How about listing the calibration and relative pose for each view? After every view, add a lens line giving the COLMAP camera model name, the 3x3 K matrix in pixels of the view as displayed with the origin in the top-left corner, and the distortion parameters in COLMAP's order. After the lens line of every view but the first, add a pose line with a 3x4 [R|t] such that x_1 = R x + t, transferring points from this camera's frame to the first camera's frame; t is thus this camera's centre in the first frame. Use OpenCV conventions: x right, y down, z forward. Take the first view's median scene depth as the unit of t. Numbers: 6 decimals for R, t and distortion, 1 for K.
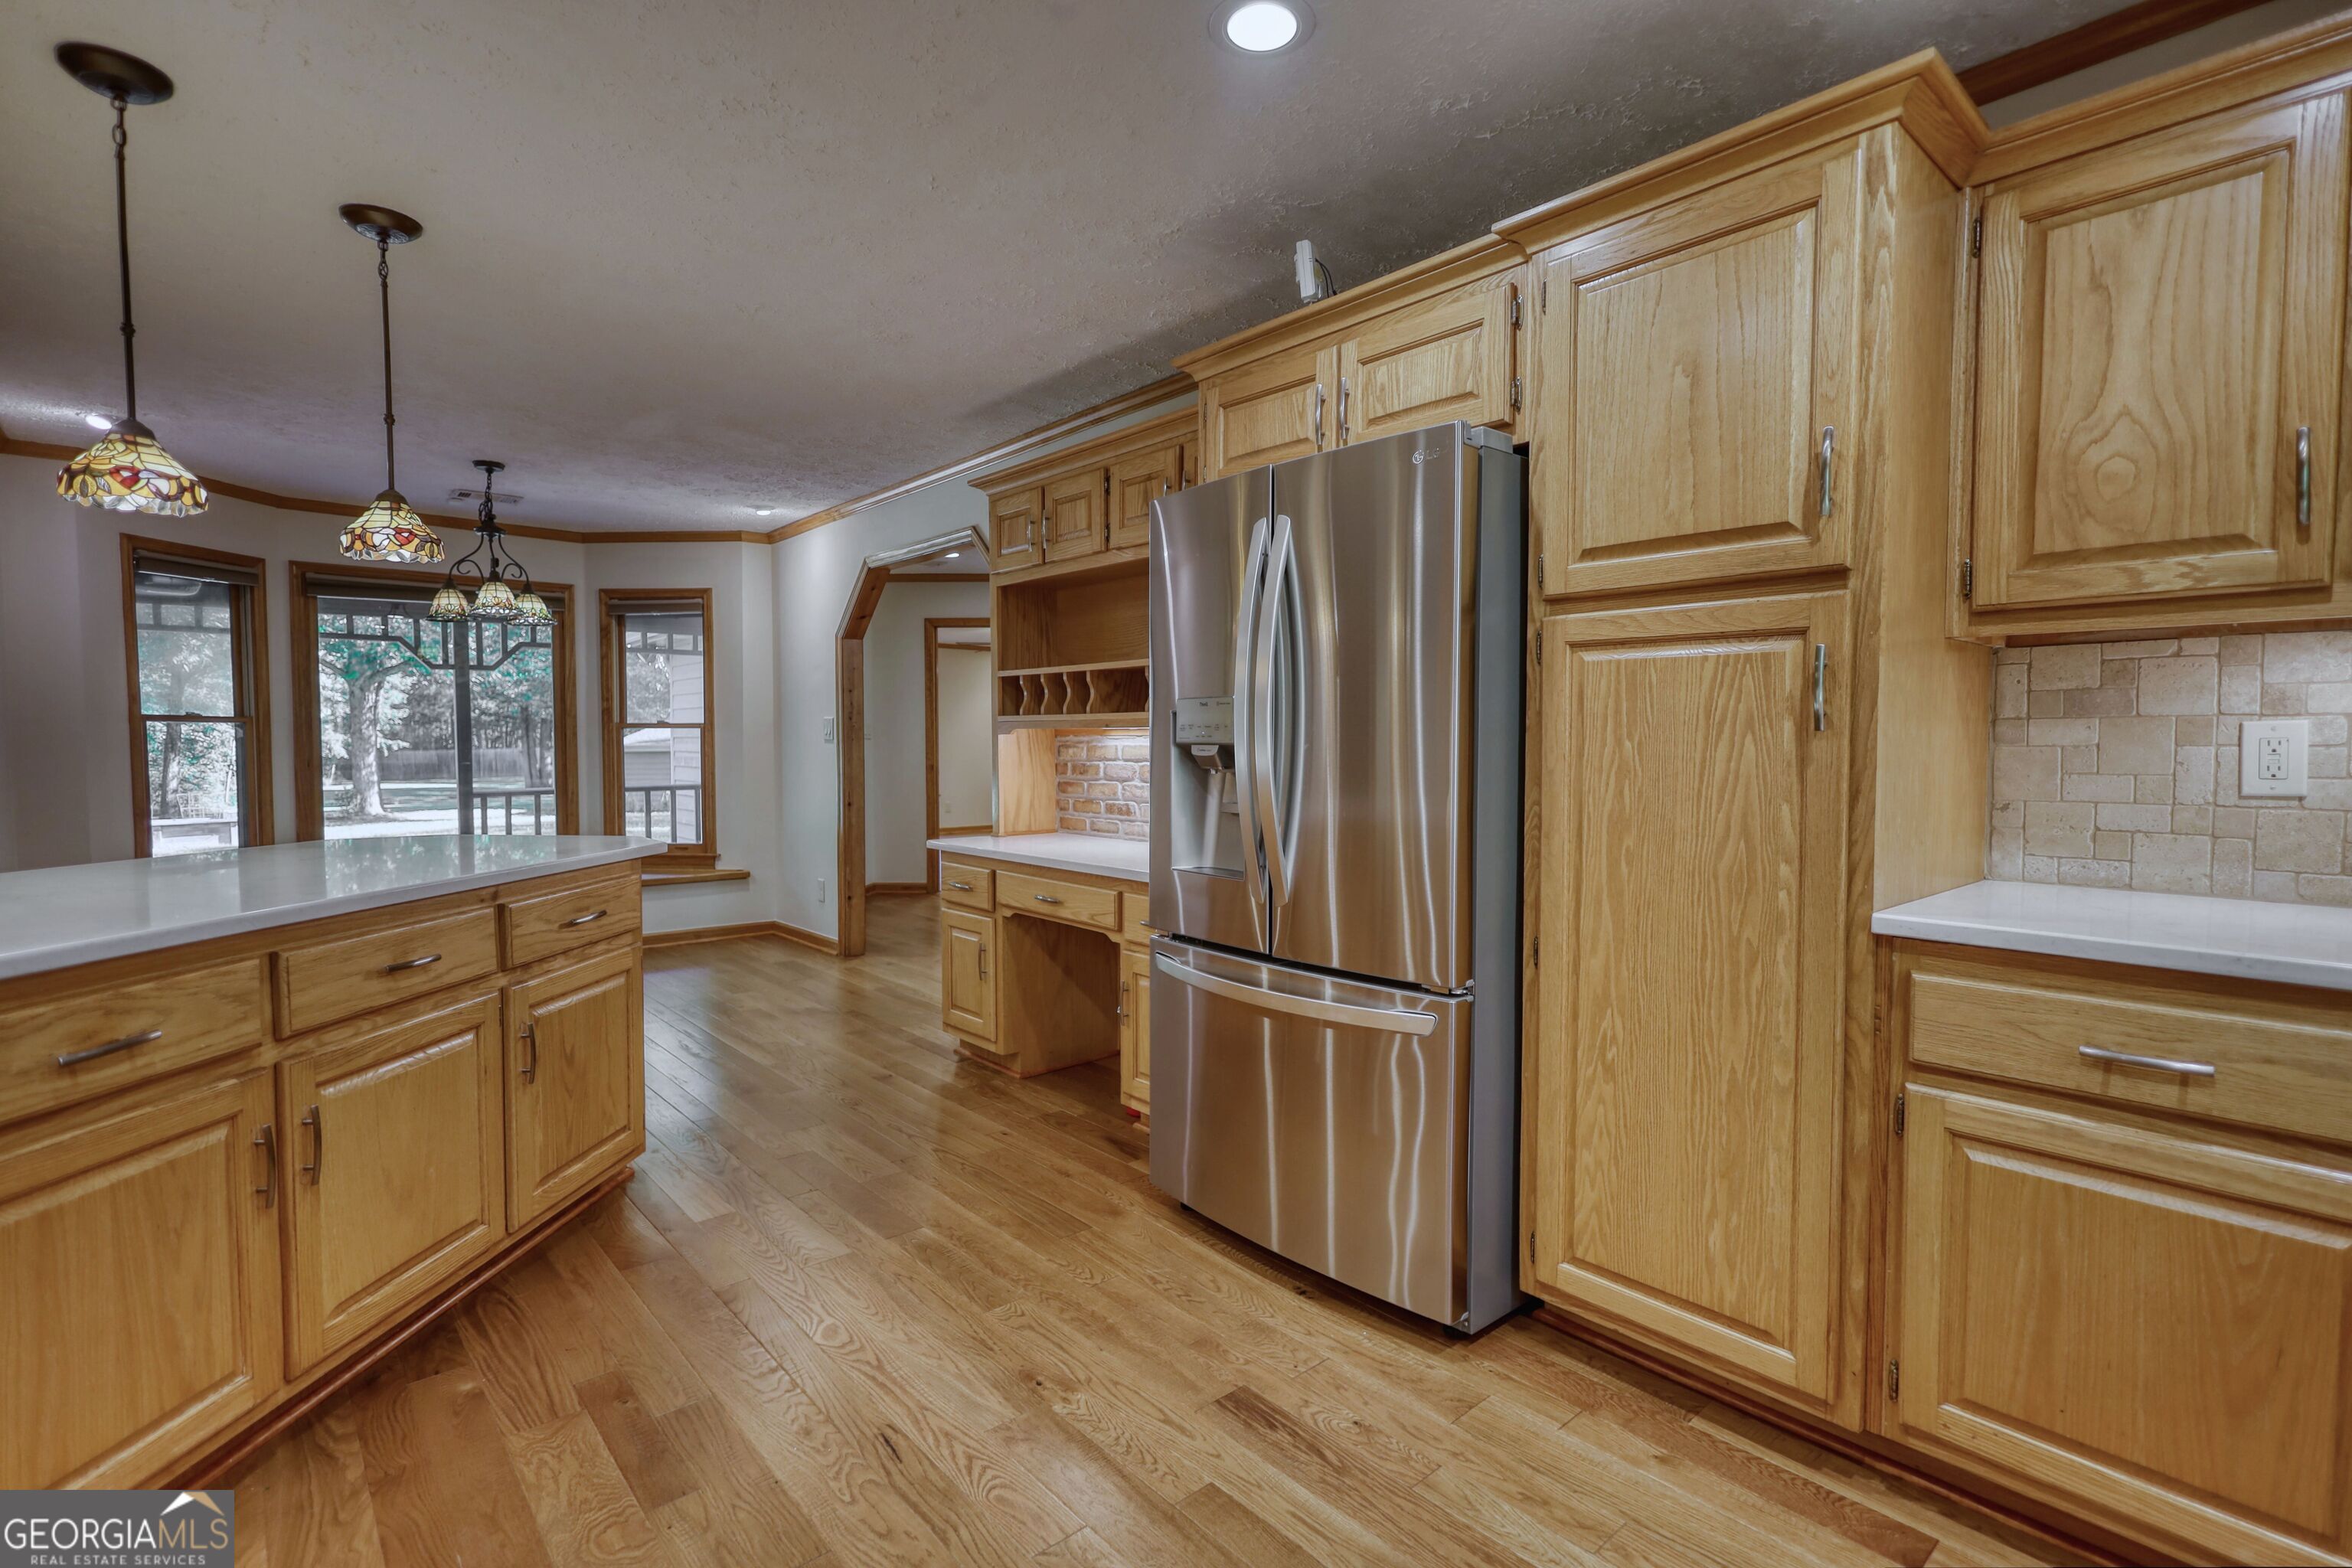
lens RADIAL K [[1093.3, 0, 1175.3], [0, 1093.3, 792.2], [0, 0, 1]] dist [-0.003244, 0.001951]
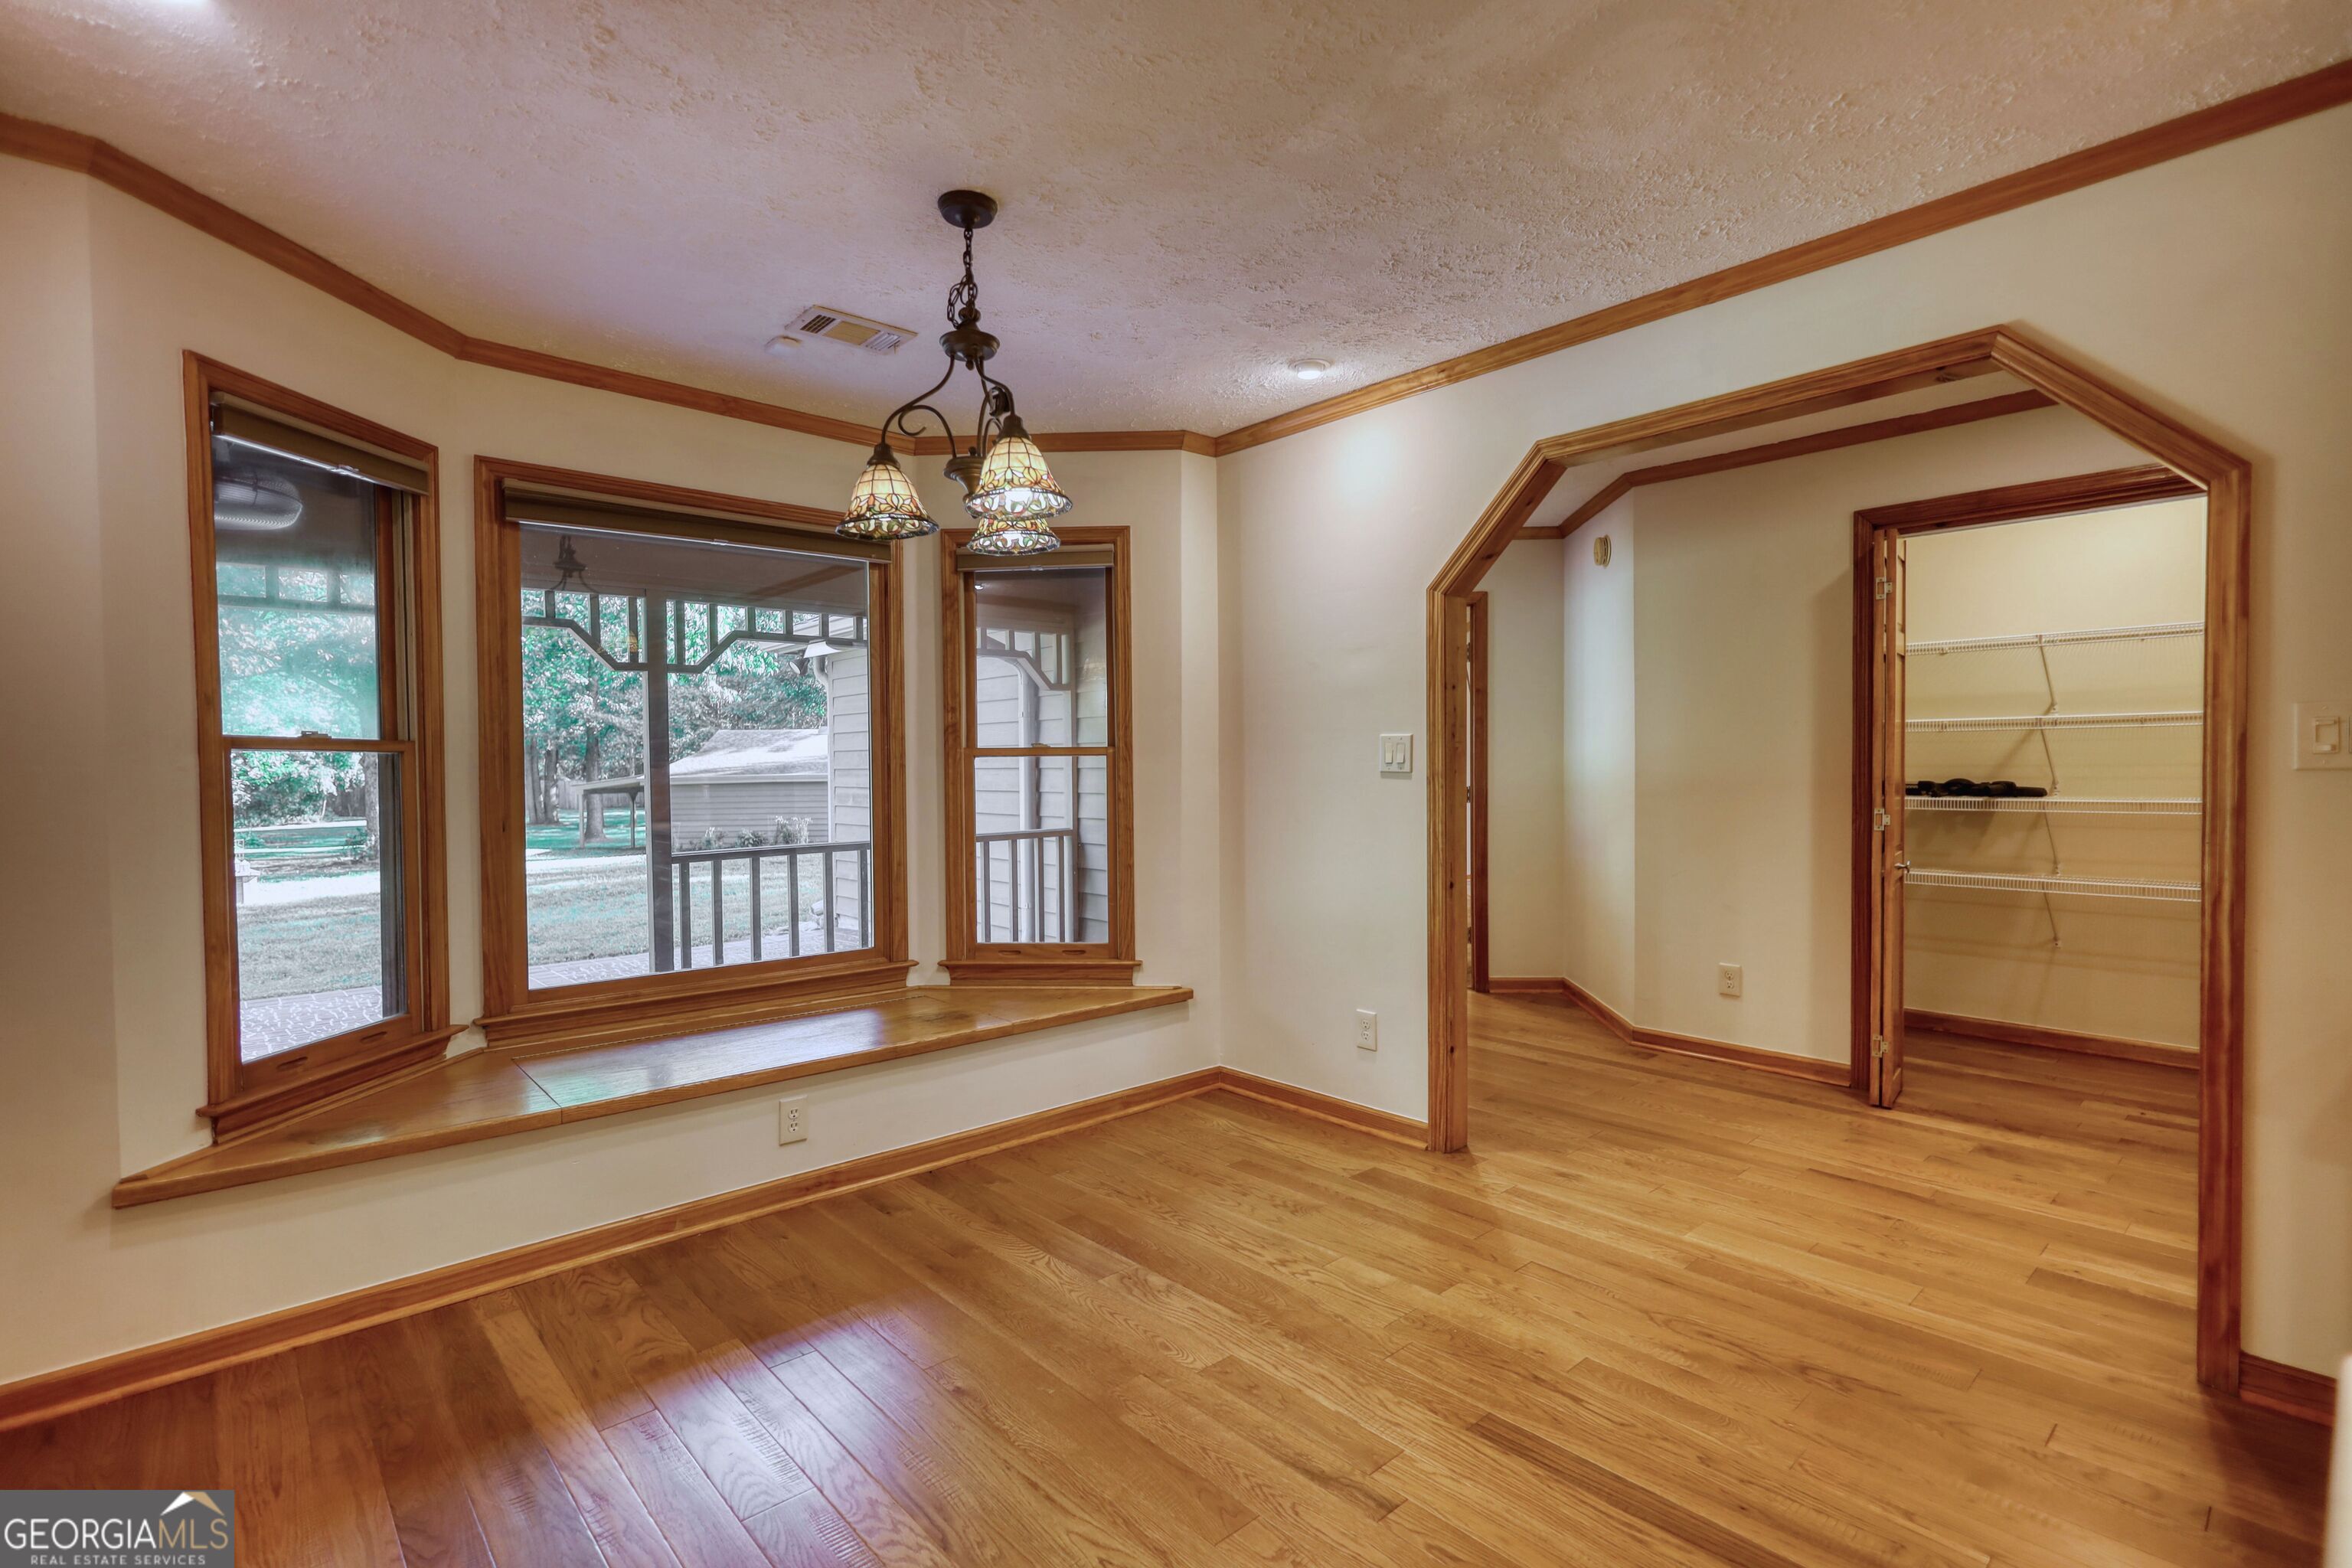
lens RADIAL K [[1093.3, 0, 1188.4], [0, 1093.3, 787.5], [0, 0, 1]] dist [-0.003244, 0.001951]
pose [[0.999809, -0.010185, 0.016683, -1.304921], [0.010640, 0.999568, -0.027405, -0.075225], [-0.016397, 0.027577, 0.999485, 1.265719]]
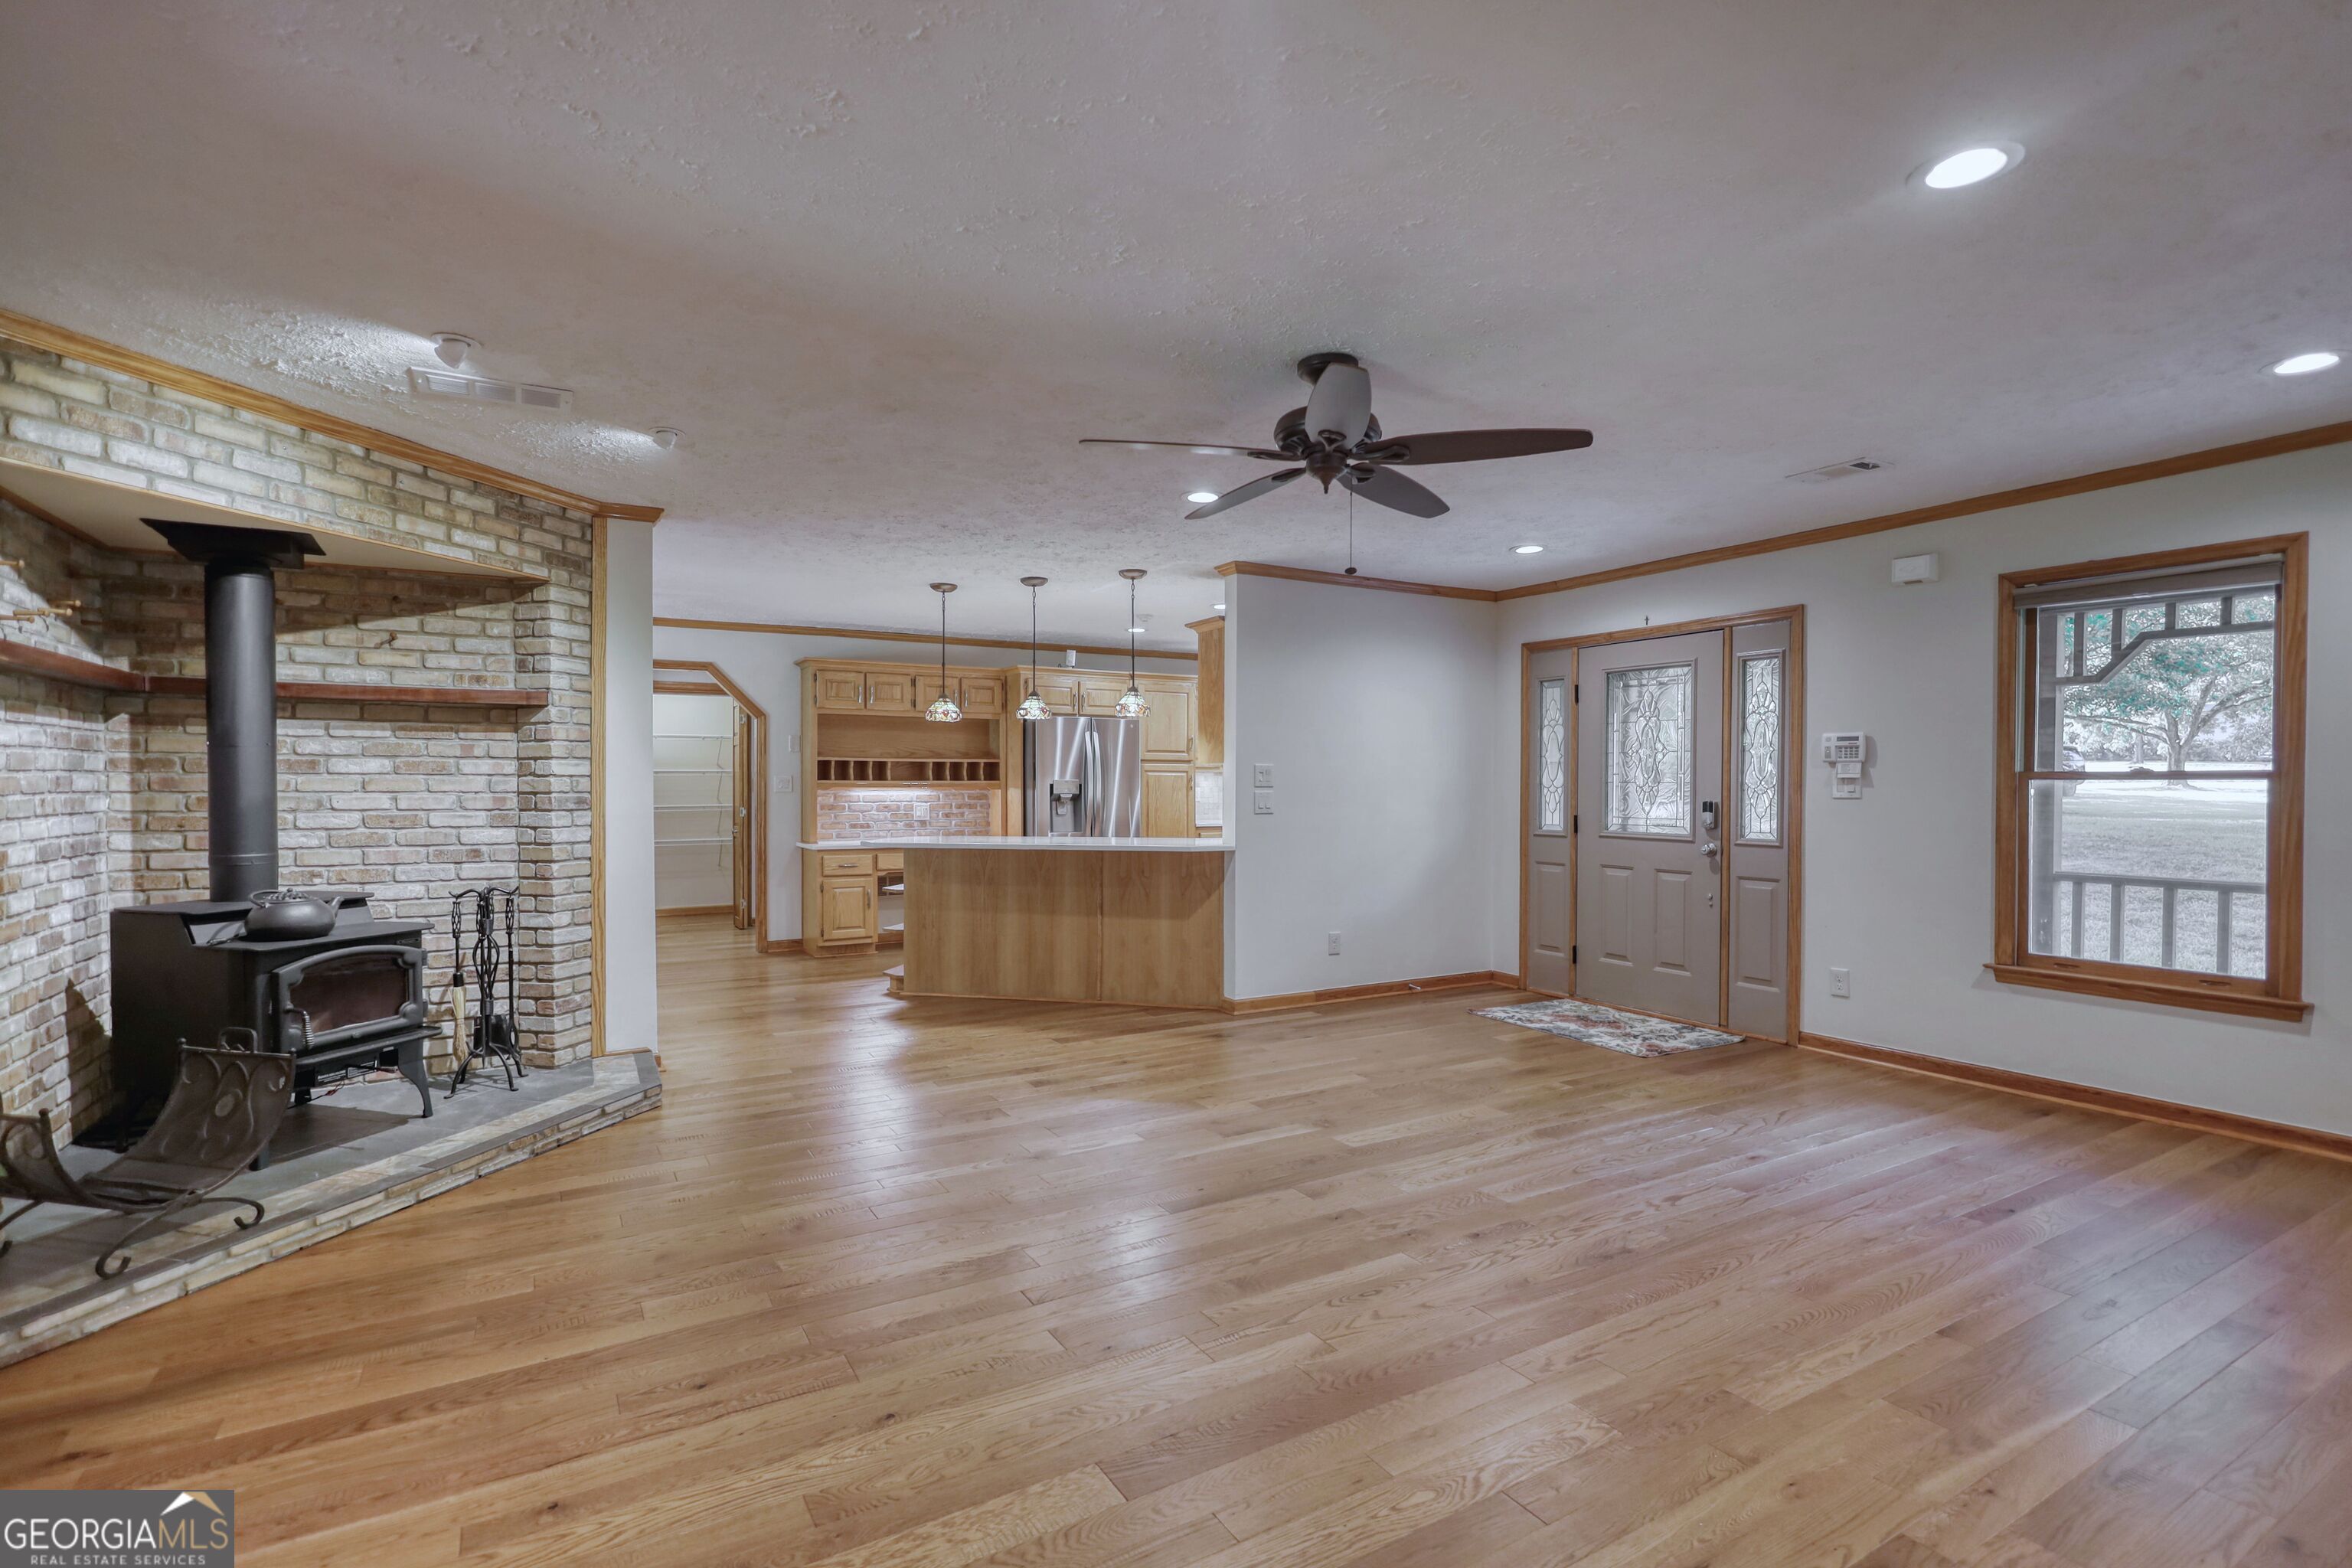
lens RADIAL K [[1093.3, 0, 1175.9], [0, 1093.3, 804.5], [0, 0, 1]] dist [-0.003244, 0.001951]
pose [[0.194482, -0.017195, 0.980755, -3.945820], [0.046294, 0.998893, 0.008333, -0.027889], [-0.979813, 0.043782, 0.195063, 0.007722]]
